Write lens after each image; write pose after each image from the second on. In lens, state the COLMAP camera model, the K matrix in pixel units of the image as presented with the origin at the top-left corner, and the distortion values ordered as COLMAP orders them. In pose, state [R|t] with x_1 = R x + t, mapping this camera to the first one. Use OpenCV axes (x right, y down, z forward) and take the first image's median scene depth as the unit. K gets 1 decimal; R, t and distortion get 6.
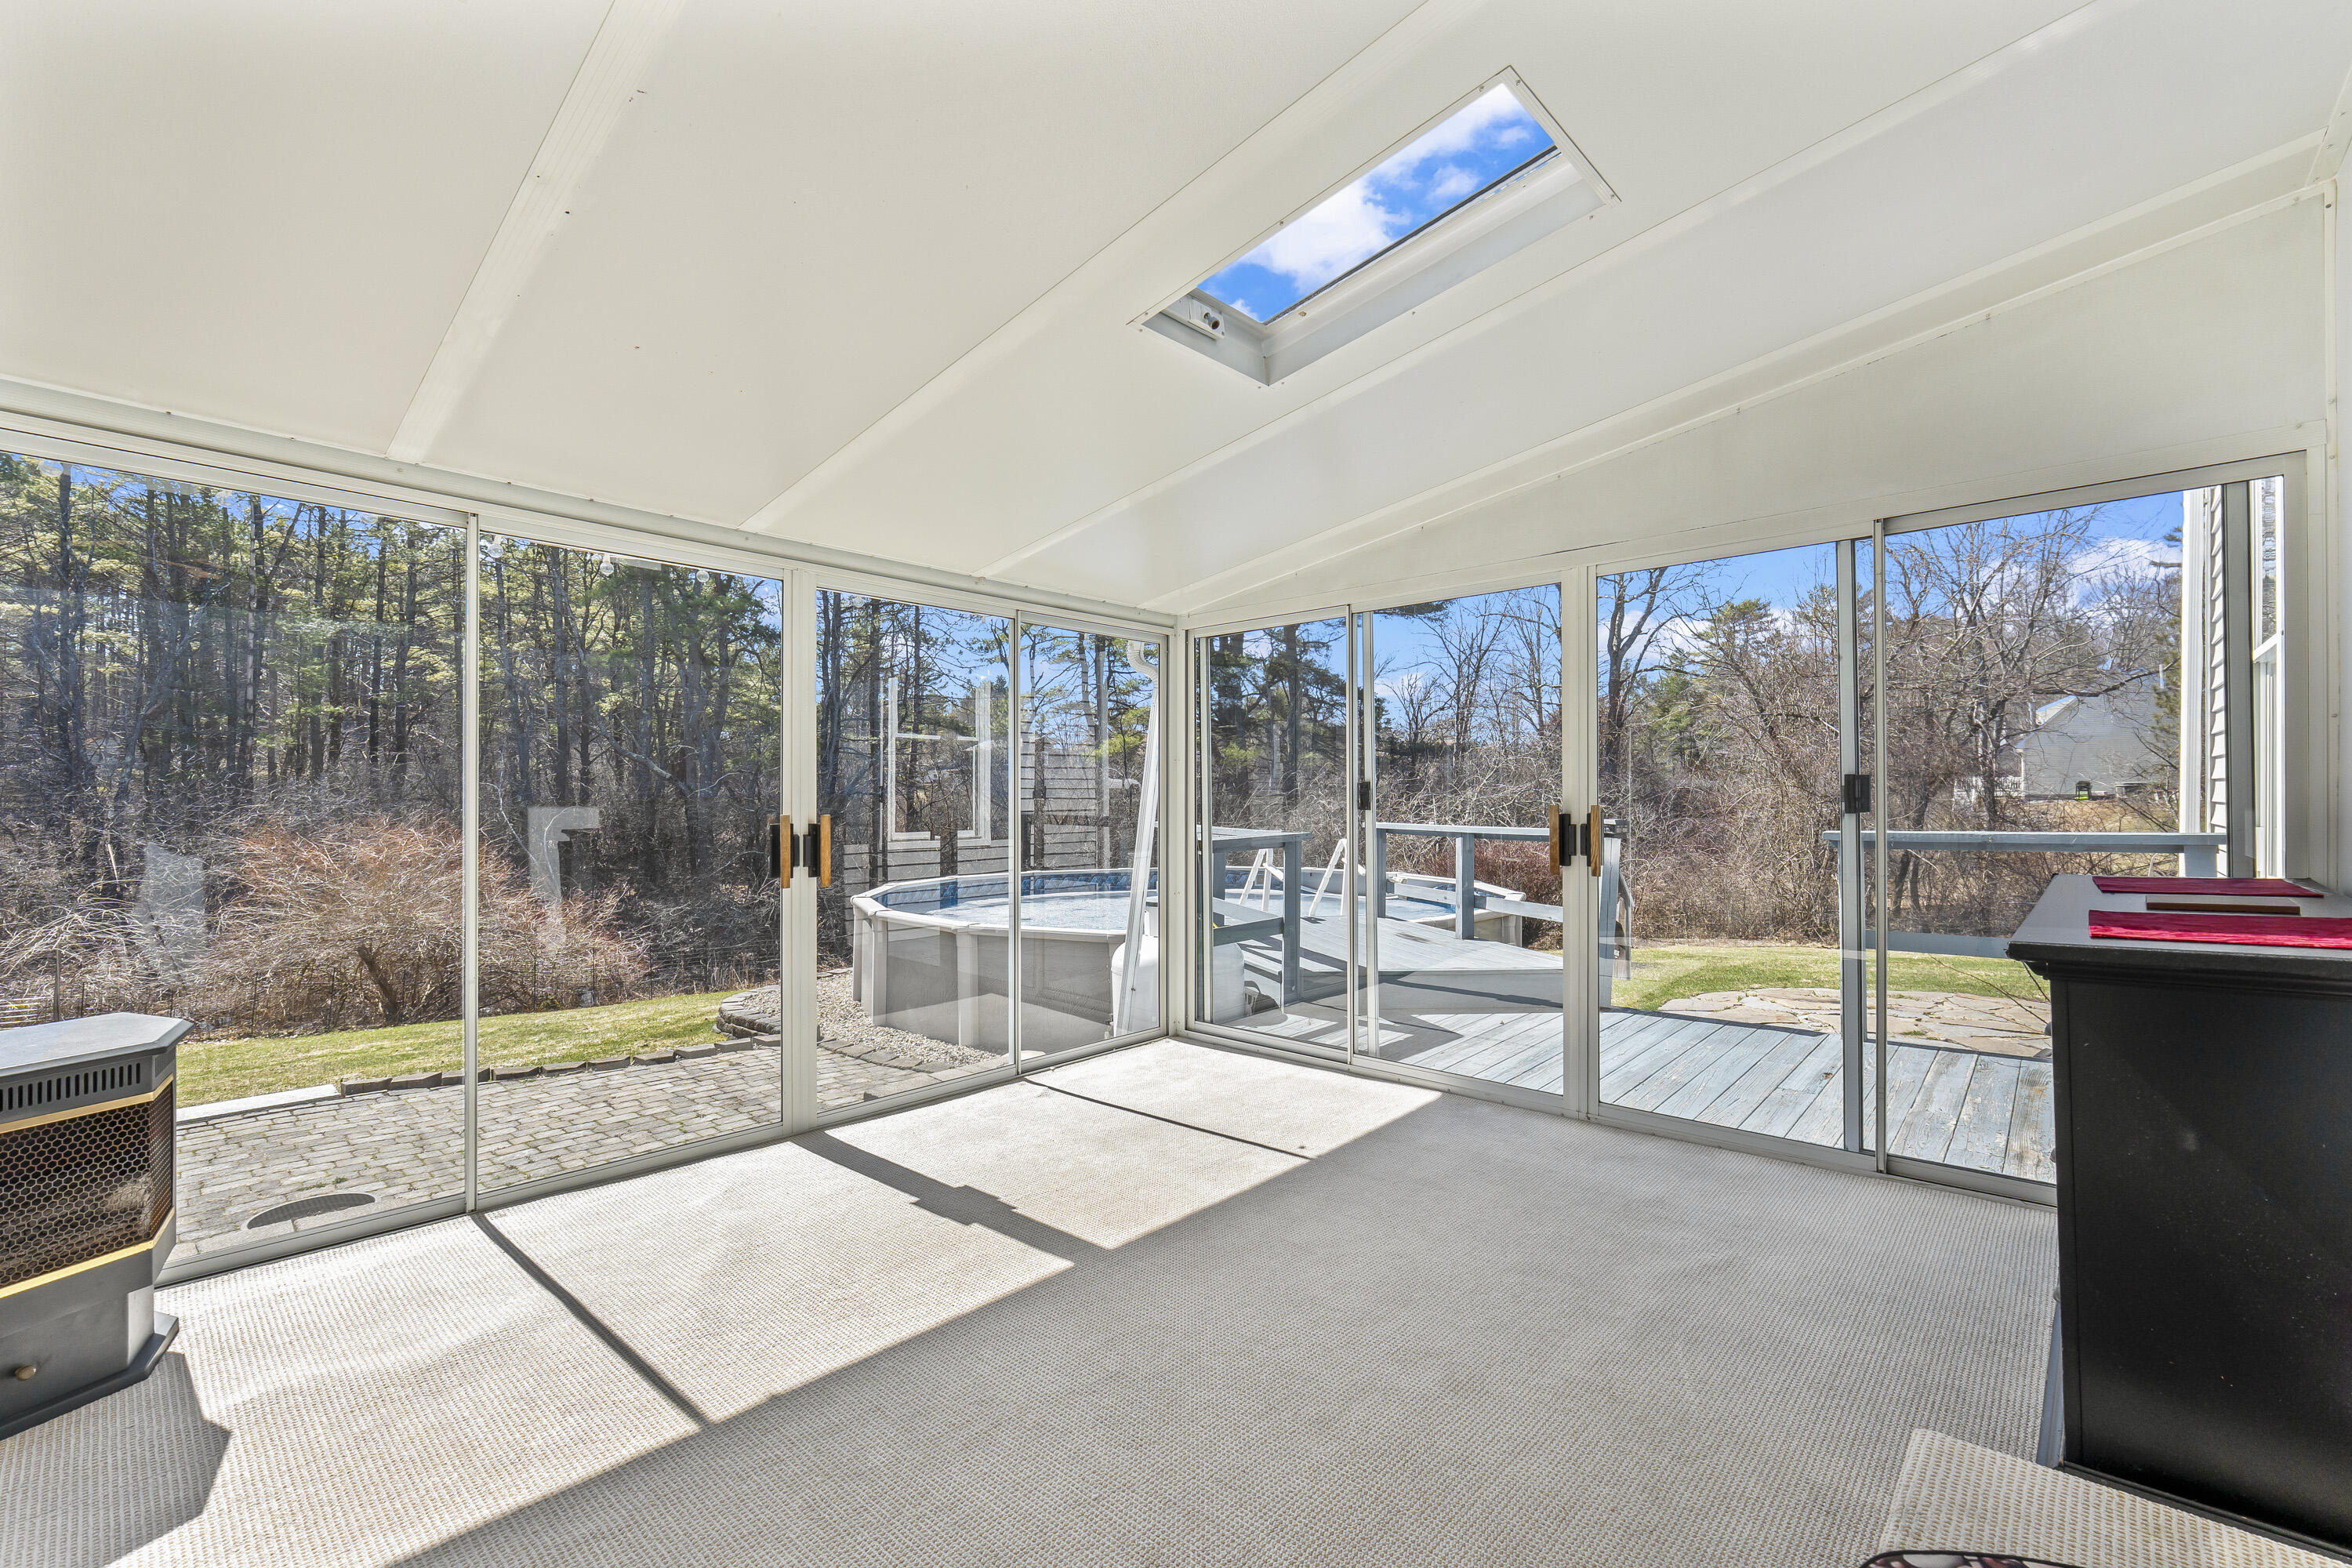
lens RADIAL K [[995.9, 0, 1158.5], [0, 995.9, 769.7], [0, 0, 1]] dist [-0.014626, -0.000383]
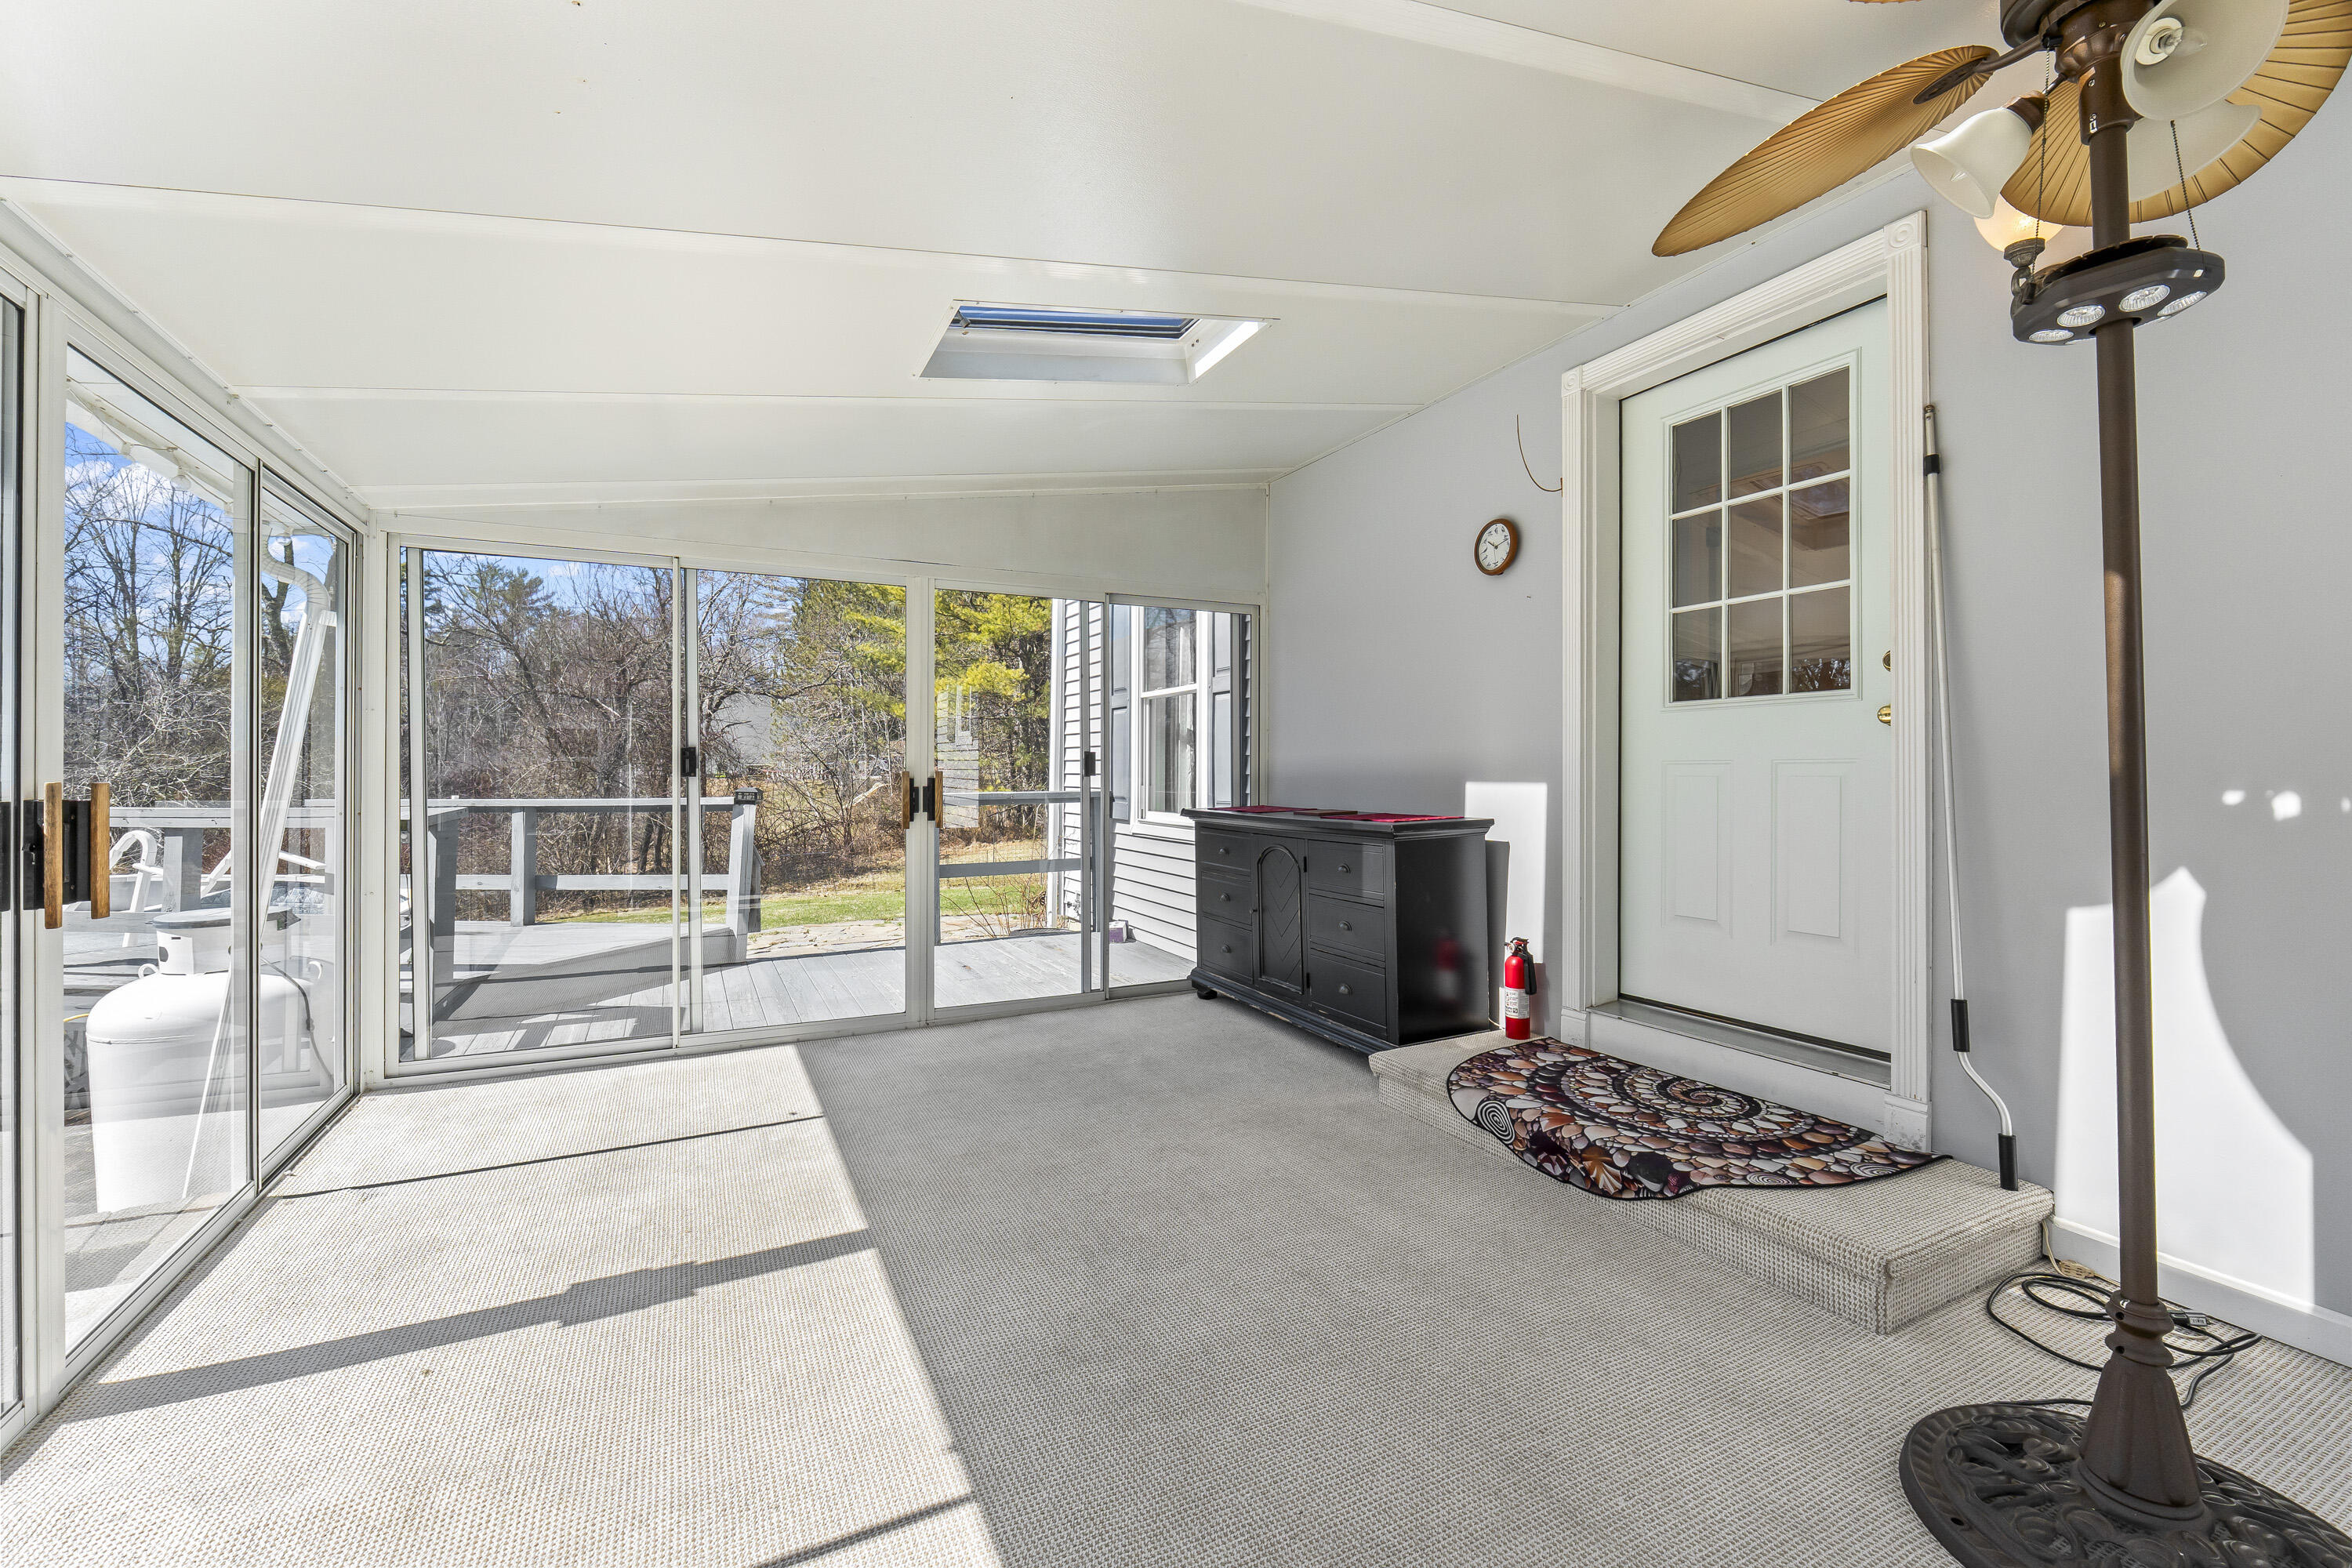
lens RADIAL K [[995.9, 0, 1158.5], [0, 995.9, 769.7], [0, 0, 1]] dist [-0.014626, -0.000383]
pose [[0.351273, 0.005281, 0.936258, -0.623150], [-0.027703, 0.999605, 0.004756, 0.020497], [-0.935863, -0.027608, 0.351280, 0.300836]]
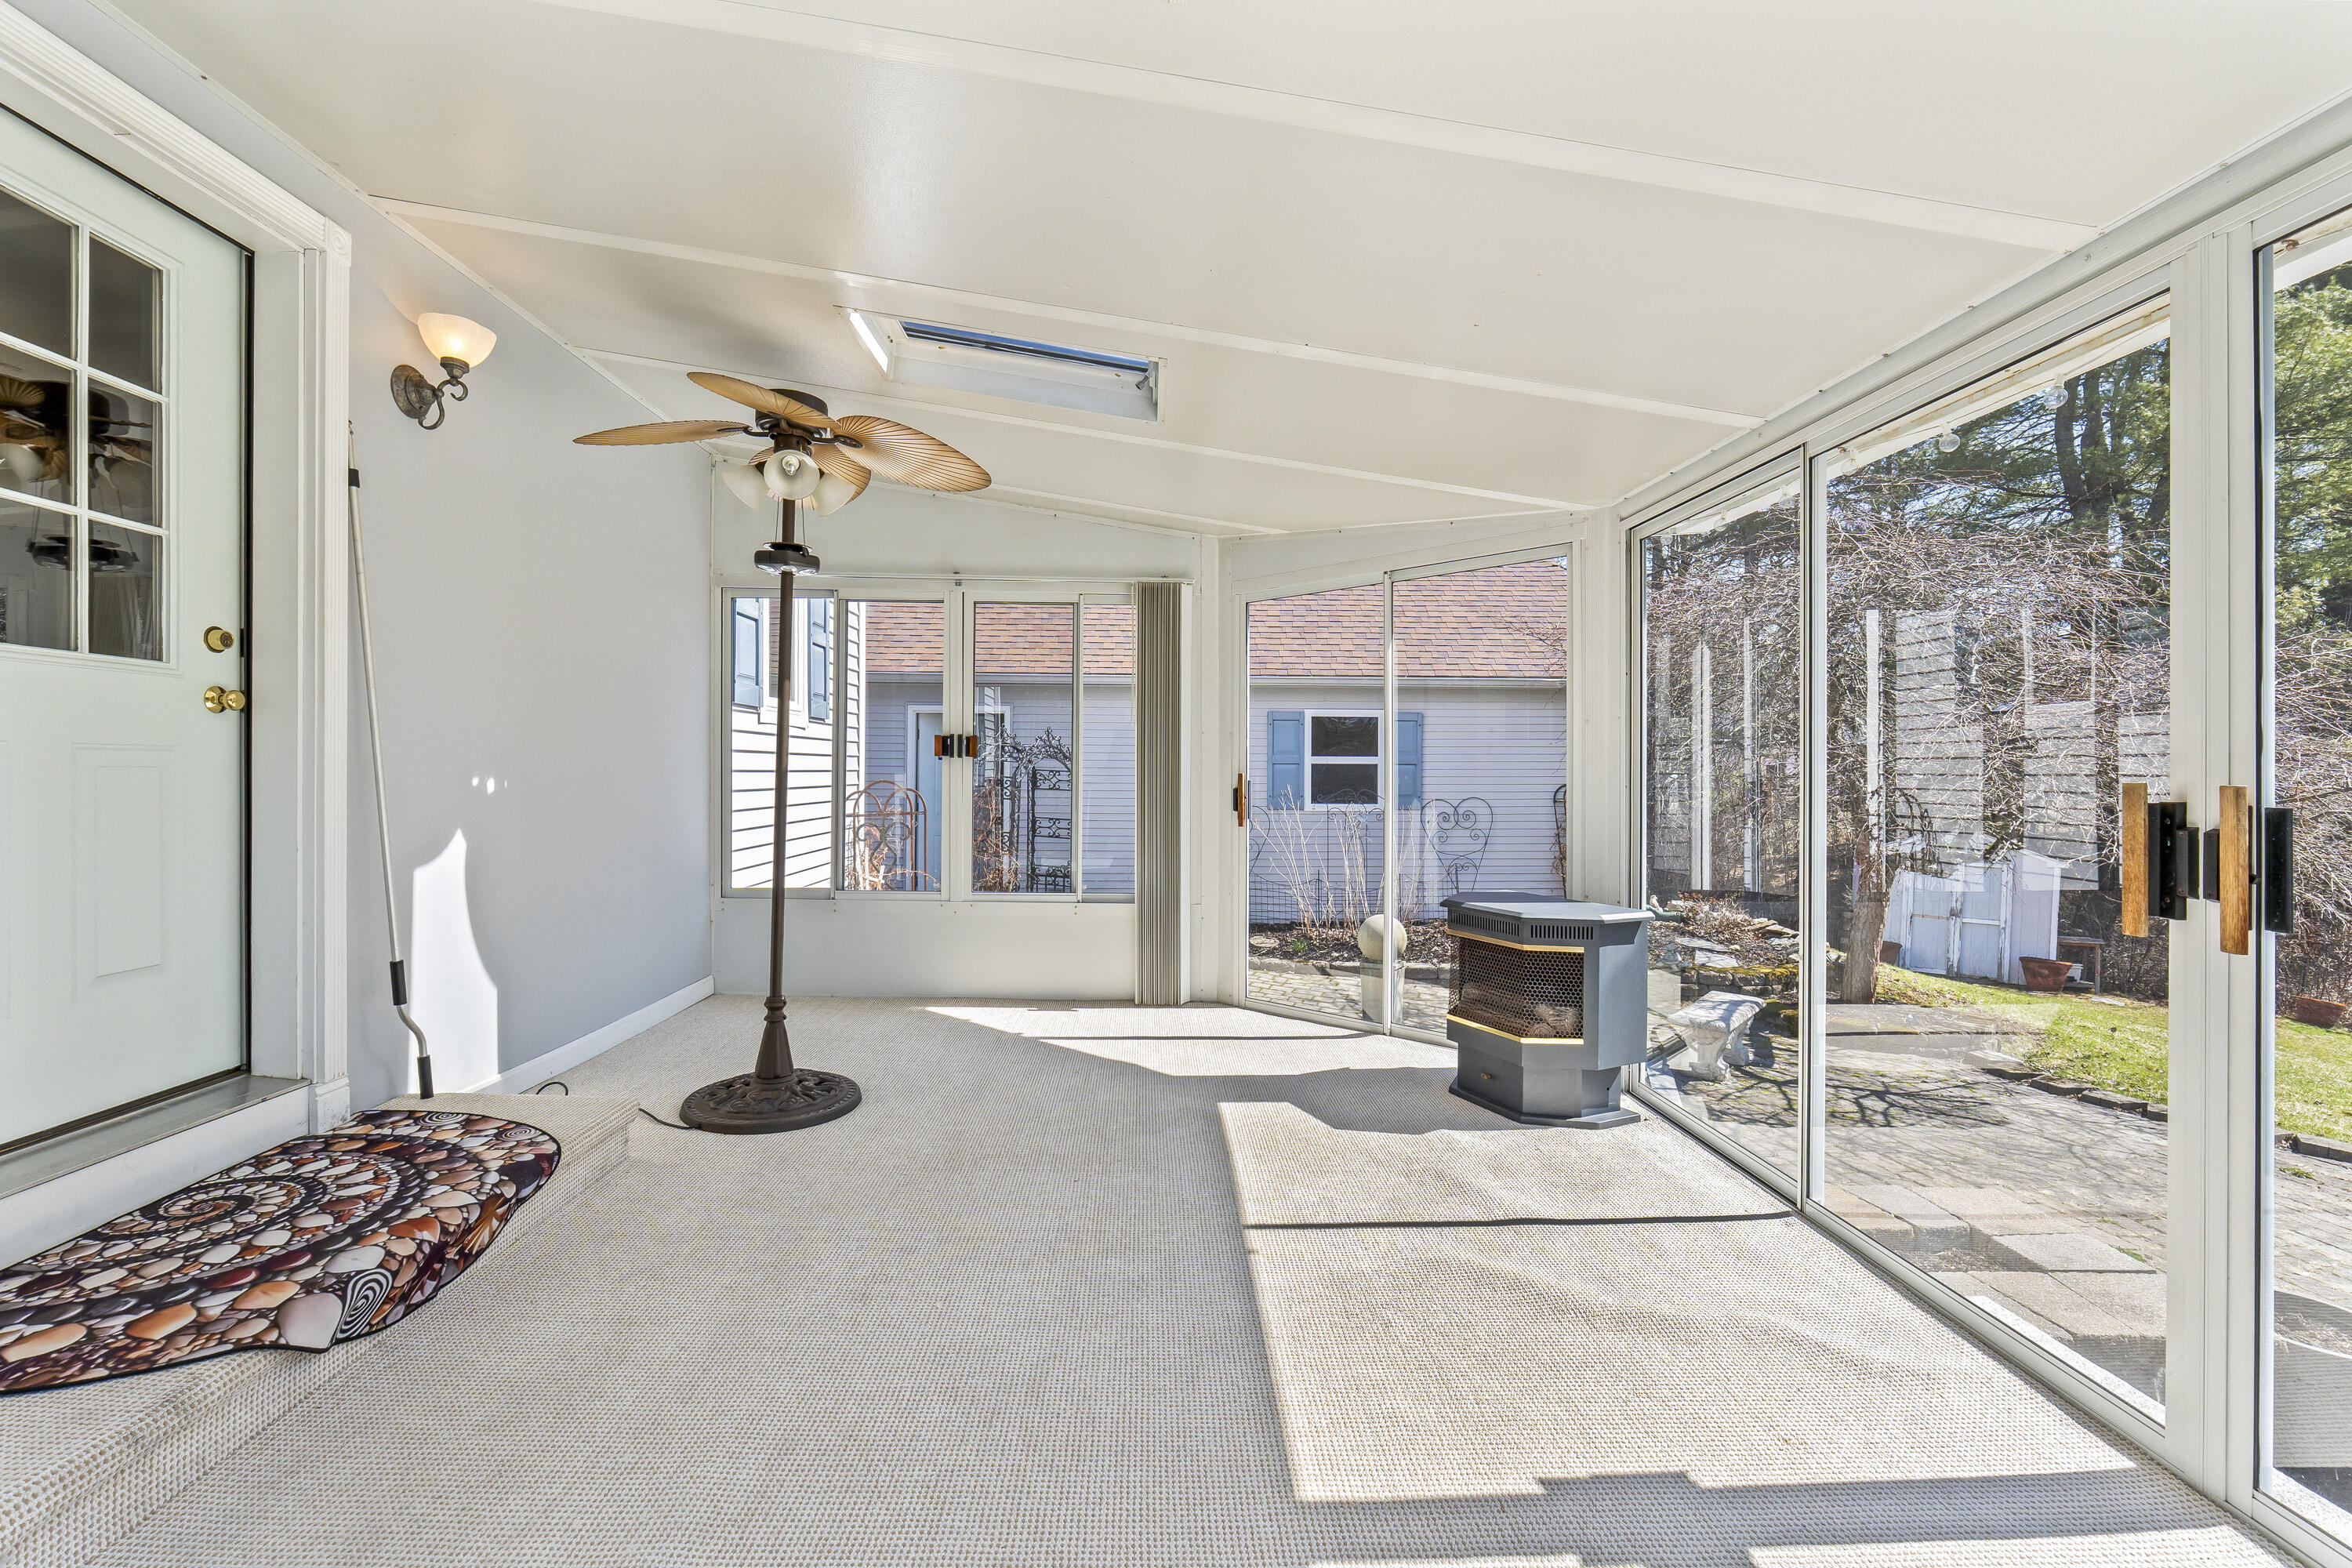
lens RADIAL K [[995.9, 0, 1158.5], [0, 995.9, 769.7], [0, 0, 1]] dist [-0.014626, -0.000383]
pose [[-0.713736, -0.002721, -0.700410, 0.288757], [0.015506, 0.999686, -0.019684, 0.038511], [0.700244, -0.024910, -0.713469, 0.982385]]
